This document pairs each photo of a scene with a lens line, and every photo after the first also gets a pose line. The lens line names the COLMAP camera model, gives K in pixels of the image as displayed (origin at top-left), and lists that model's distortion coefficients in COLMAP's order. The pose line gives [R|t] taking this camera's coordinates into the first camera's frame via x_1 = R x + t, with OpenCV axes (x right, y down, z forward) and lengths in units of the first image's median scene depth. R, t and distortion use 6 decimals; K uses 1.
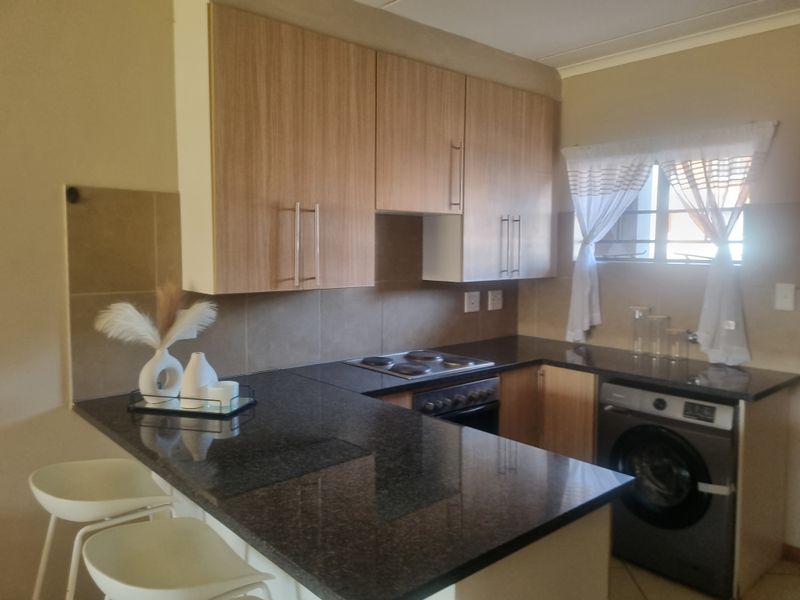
lens RADIAL K [[622.1, 0, 399.2], [0, 622.1, 288.5], [0, 0, 1]] dist [0.050743, -0.003508]
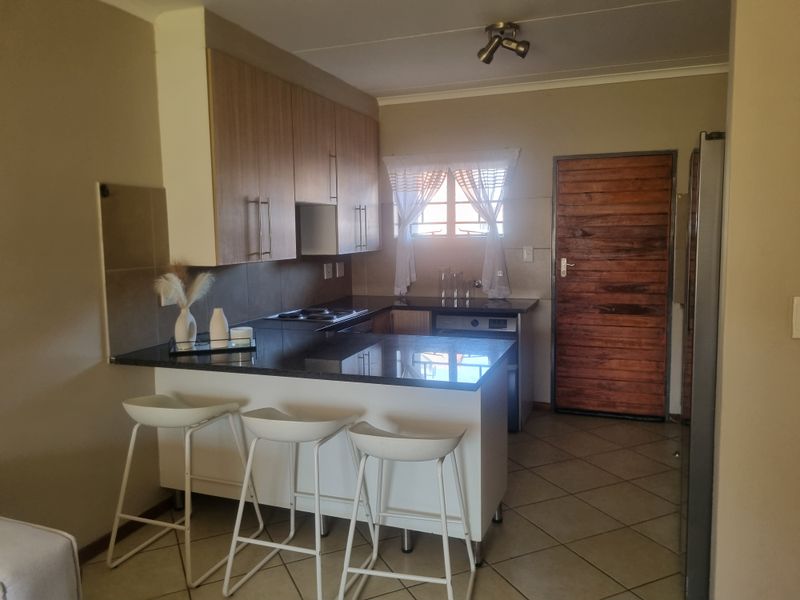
lens RADIAL K [[609.6, 0, 400.0], [0, 609.6, 300.0], [0, 0, 1]] dist [0.054897, -0.050746]
pose [[0.882472, -0.075306, 0.464298, -0.427715], [0.056800, 0.996938, 0.053739, 0.026193], [-0.466923, -0.021051, 0.884047, -0.264239]]
